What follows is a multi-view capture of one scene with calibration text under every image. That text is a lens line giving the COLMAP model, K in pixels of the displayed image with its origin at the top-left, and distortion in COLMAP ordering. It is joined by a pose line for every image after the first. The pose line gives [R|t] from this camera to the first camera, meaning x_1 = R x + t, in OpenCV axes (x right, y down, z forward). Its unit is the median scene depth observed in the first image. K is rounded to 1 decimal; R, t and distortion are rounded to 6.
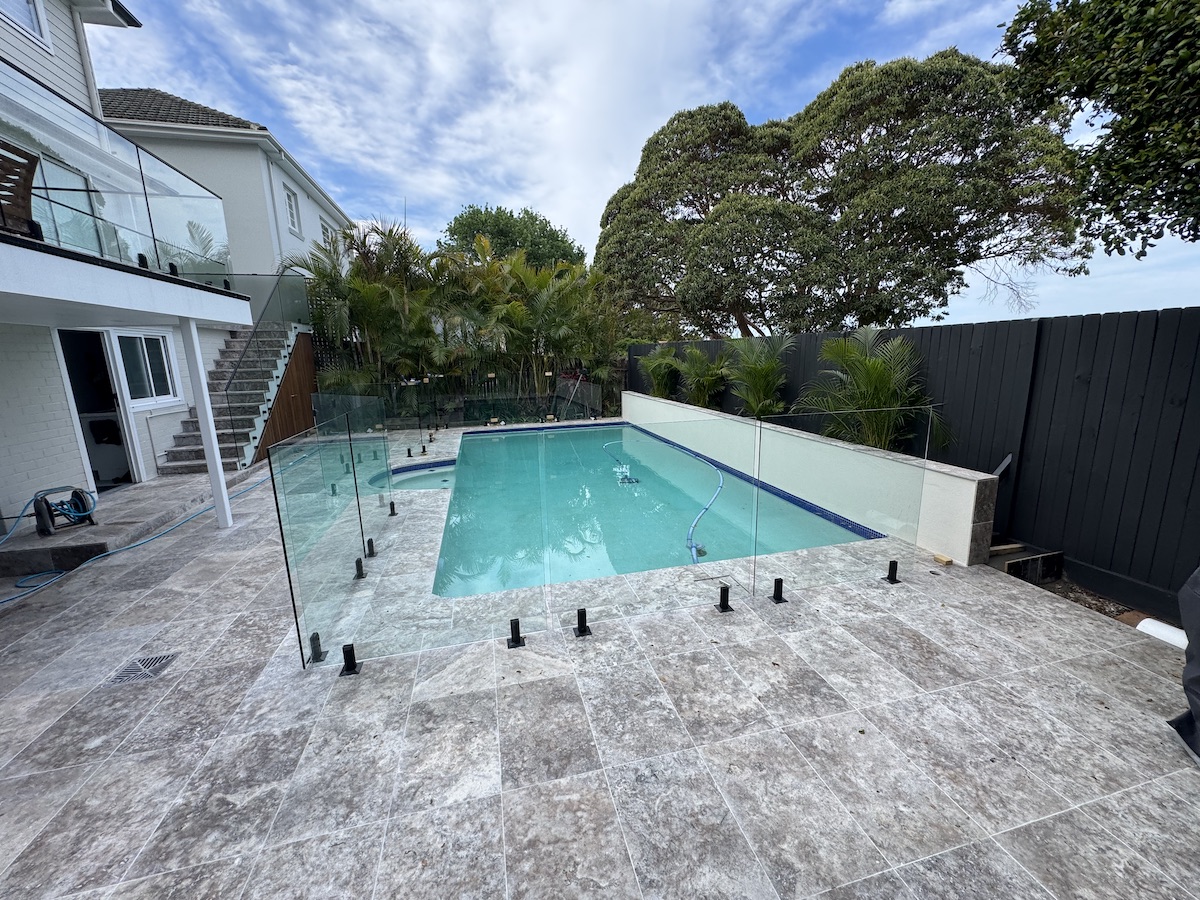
lens RADIAL K [[471.7, 0, 600.0], [0, 471.7, 450.0], [0, 0, 1]] dist [-0.003534, 0.000787]
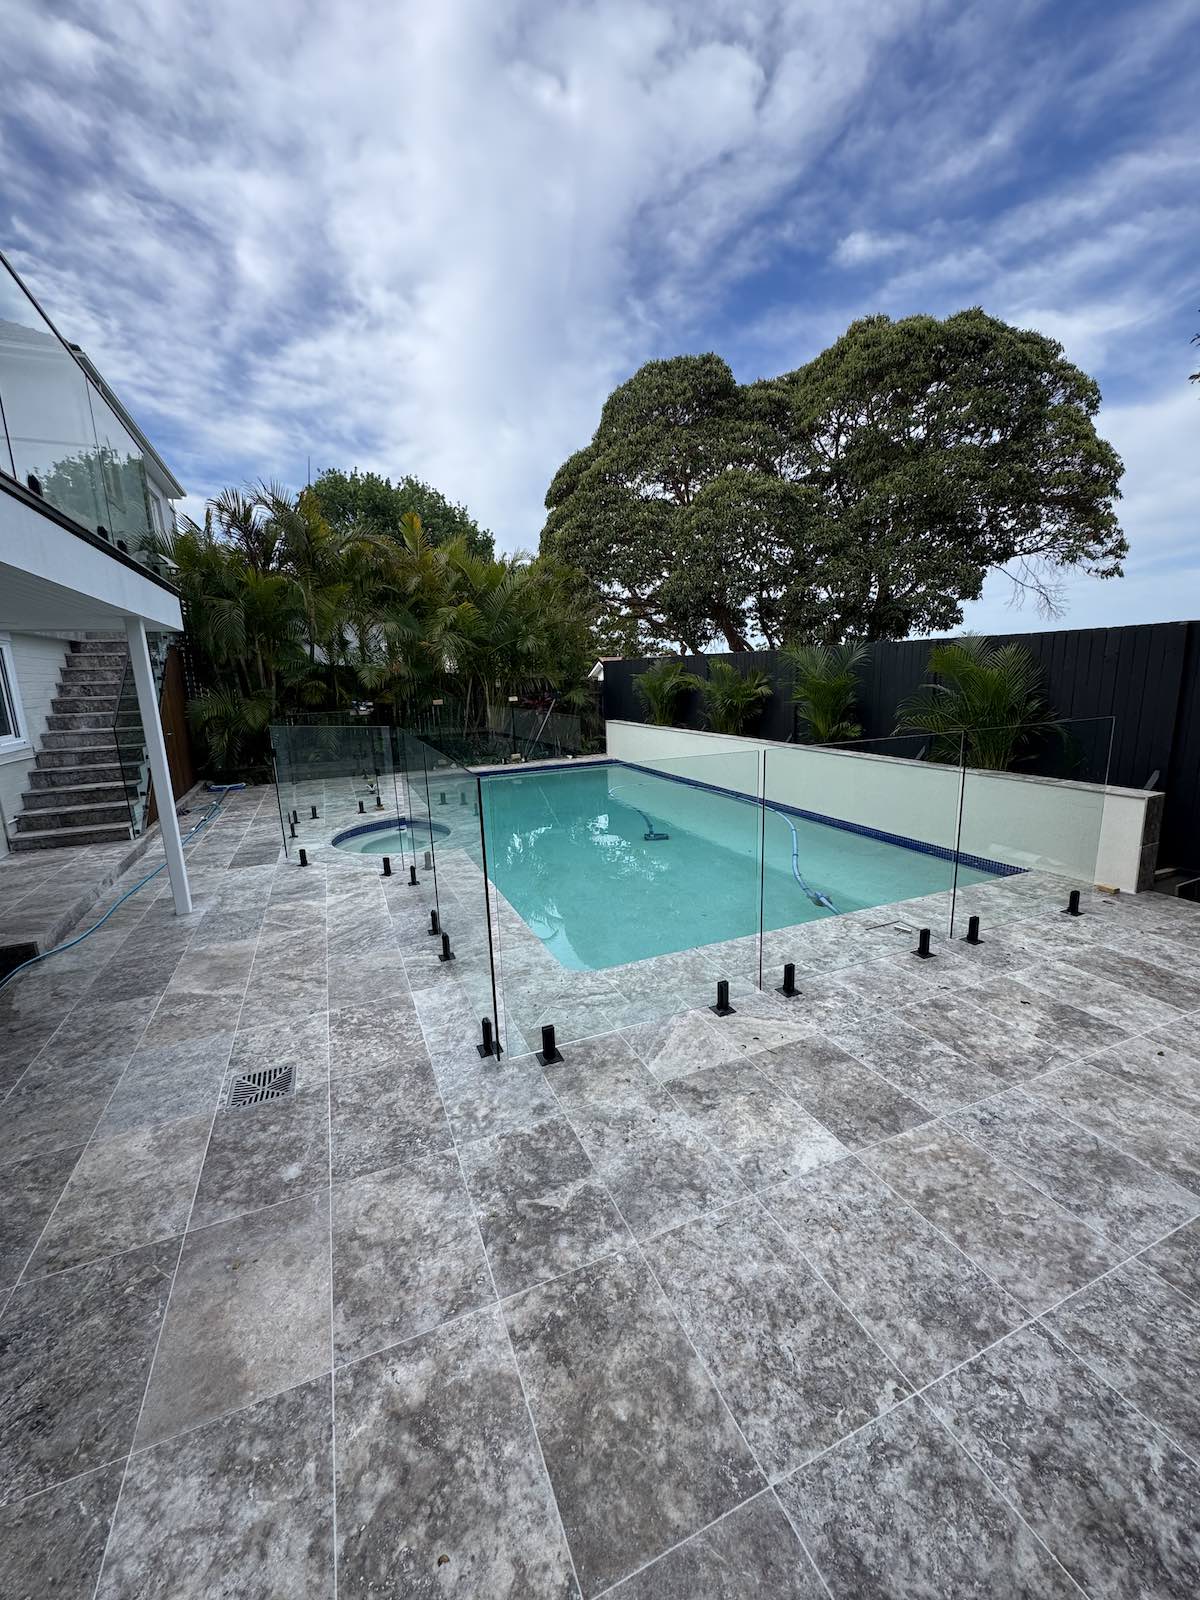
lens RADIAL K [[629.0, 0, 600.0], [0, 629.0, 800.0], [0, 0, 1]] dist [-0.003534, 0.000787]
pose [[0.988095, -0.039725, 0.148628, -0.309729], [0.040562, 0.999174, -0.002598, 0.020759], [-0.148402, 0.008595, 0.988890, -0.034085]]
